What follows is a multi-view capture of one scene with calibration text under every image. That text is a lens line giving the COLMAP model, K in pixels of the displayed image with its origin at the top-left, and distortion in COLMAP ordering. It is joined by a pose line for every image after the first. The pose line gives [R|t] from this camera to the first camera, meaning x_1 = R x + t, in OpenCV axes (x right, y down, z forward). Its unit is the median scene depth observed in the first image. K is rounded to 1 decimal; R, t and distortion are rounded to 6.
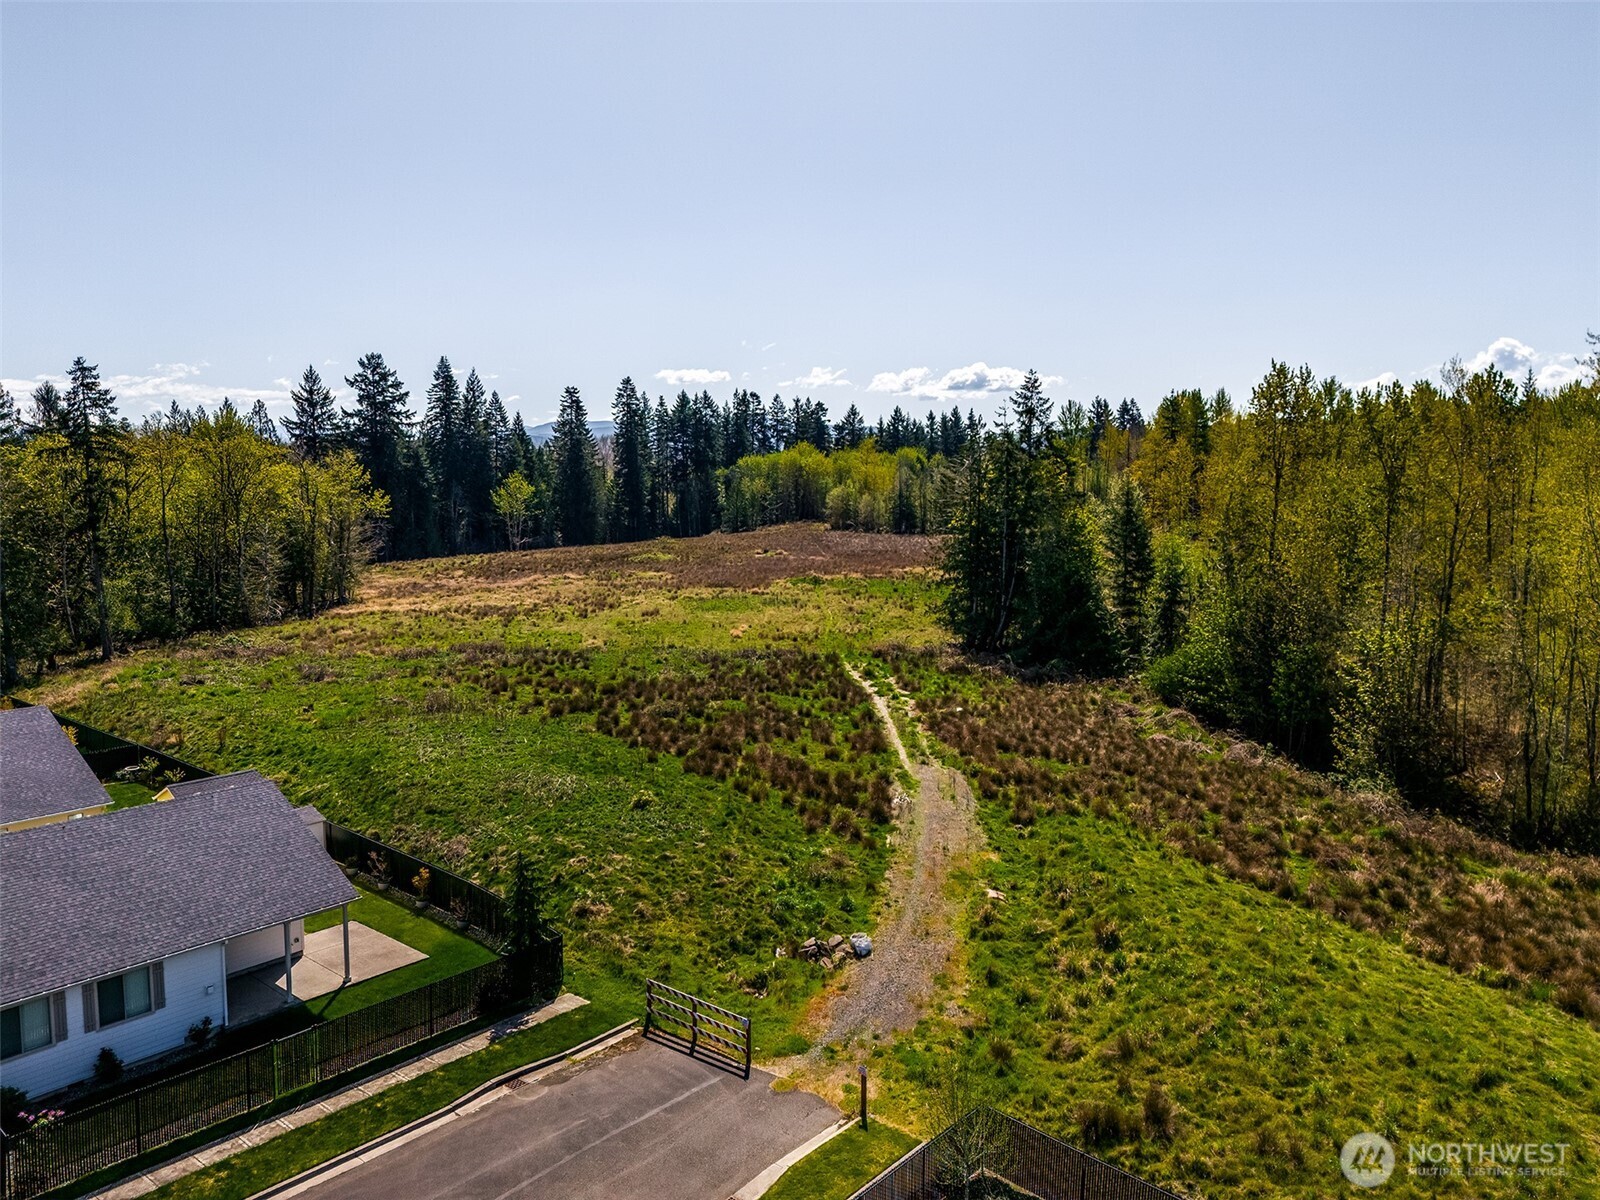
lens RADIAL K [[1178.5, 0, 800.0], [0, 1178.5, 600.0], [0, 0, 1]] dist [0.085203, -0.096480]
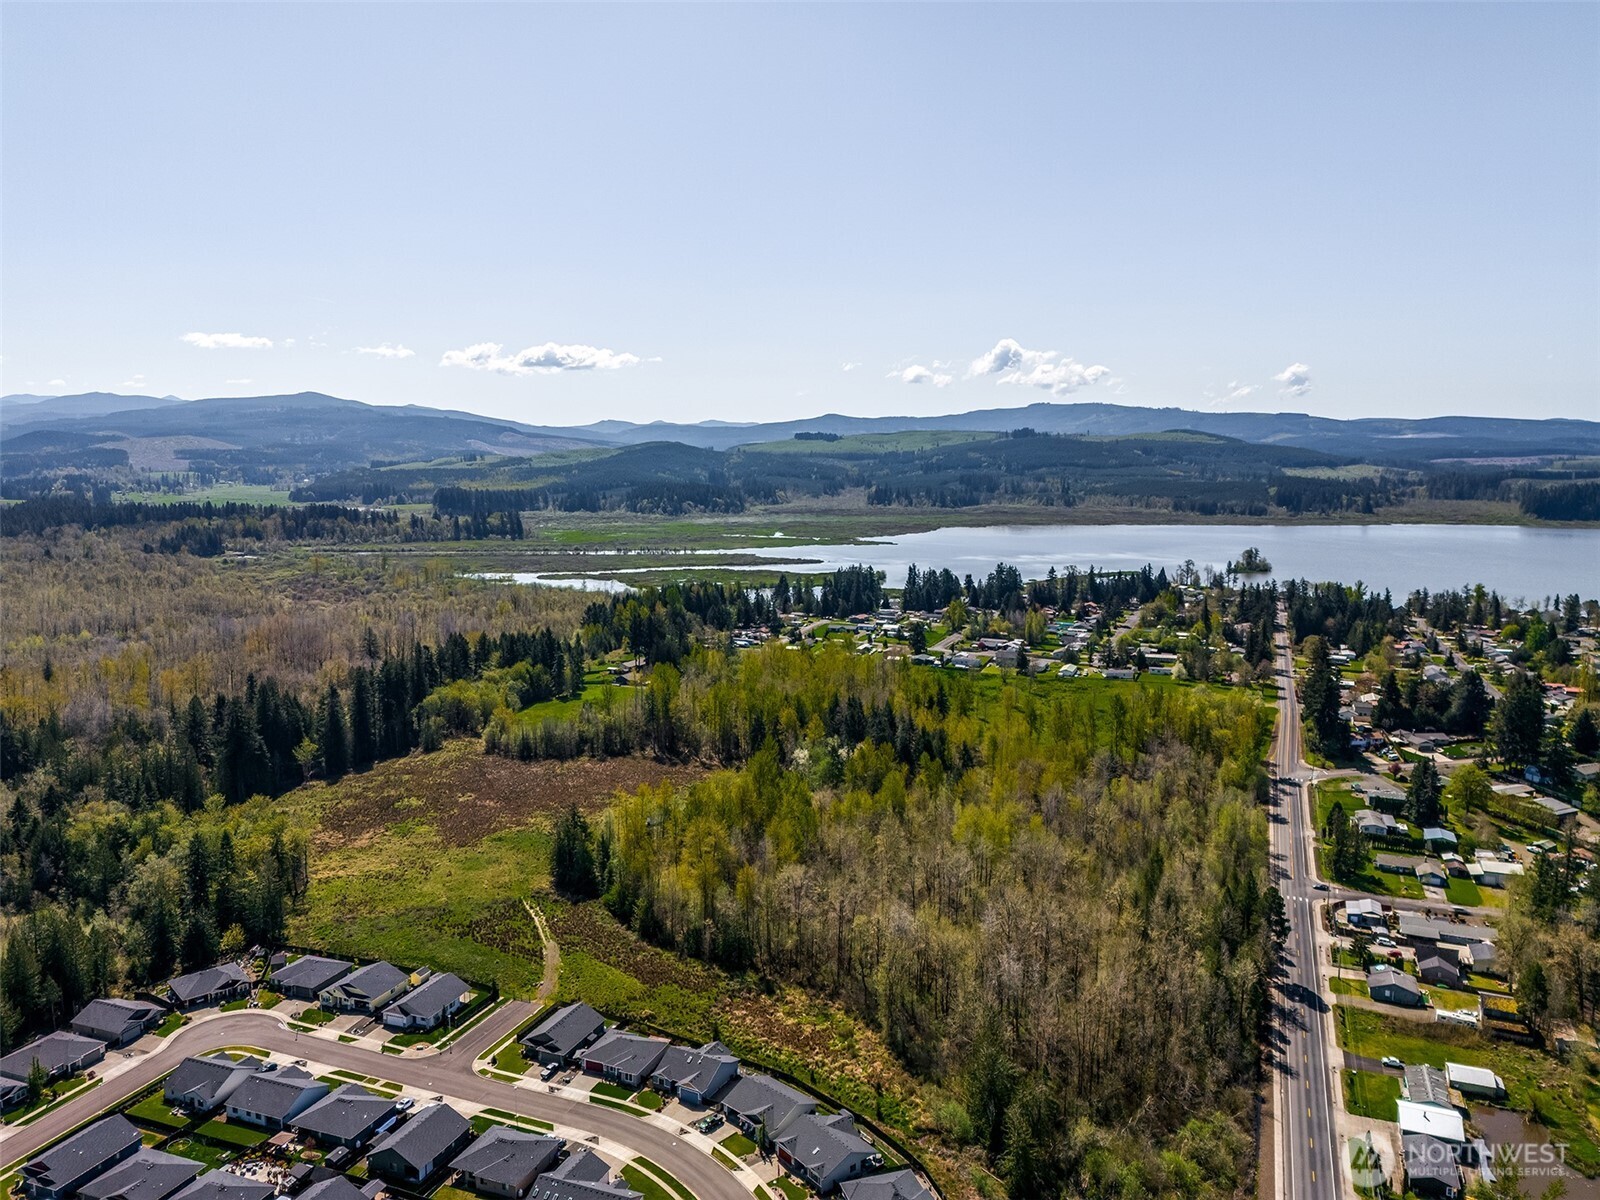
lens RADIAL K [[1178.5, 0, 800.0], [0, 1178.5, 600.0], [0, 0, 1]] dist [0.085203, -0.096480]
pose [[0.942852, -0.048430, 0.329674, -0.486279], [0.042806, 0.998788, 0.024301, -1.398732], [-0.330451, -0.008800, 0.943782, -4.125650]]
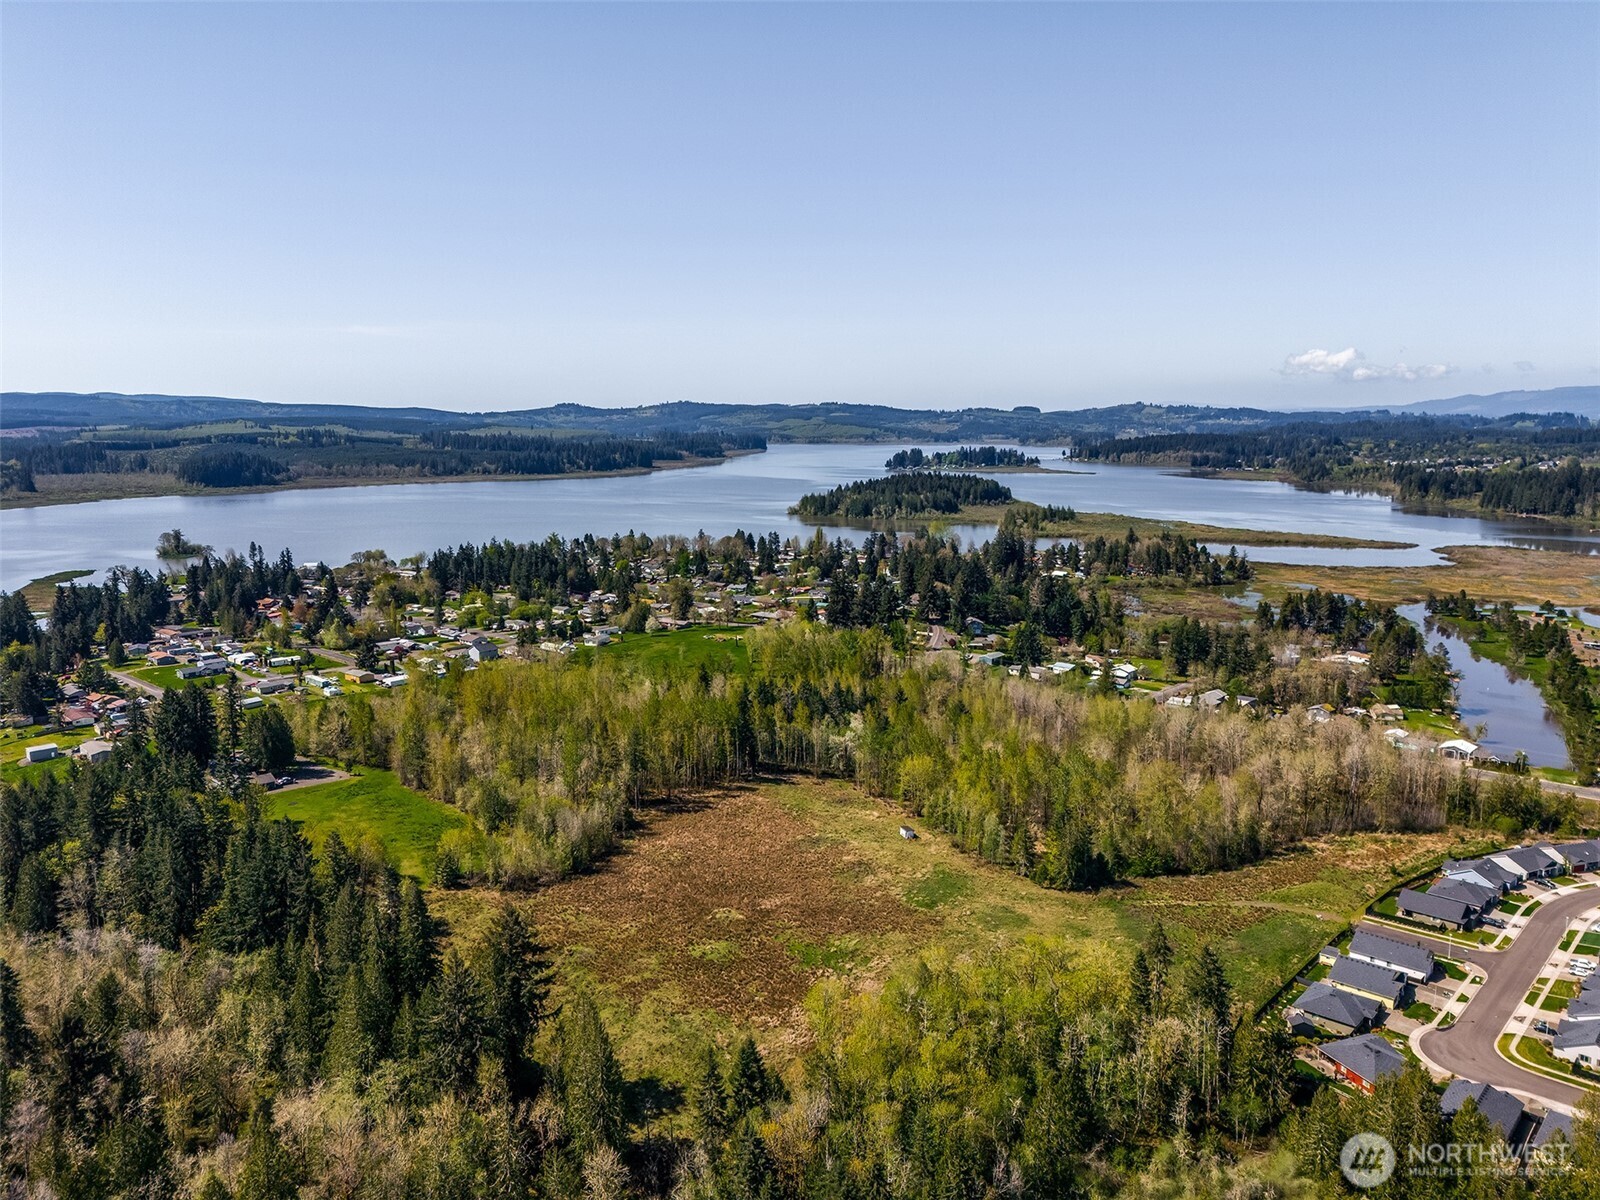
lens RADIAL K [[1178.5, 0, 800.0], [0, 1178.5, 600.0], [0, 0, 1]] dist [0.085203, -0.096480]
pose [[0.042236, -0.175472, 0.983578, -4.831920], [0.139031, 0.975910, 0.168134, -2.257344], [-0.989387, 0.129647, 0.065615, 2.428377]]
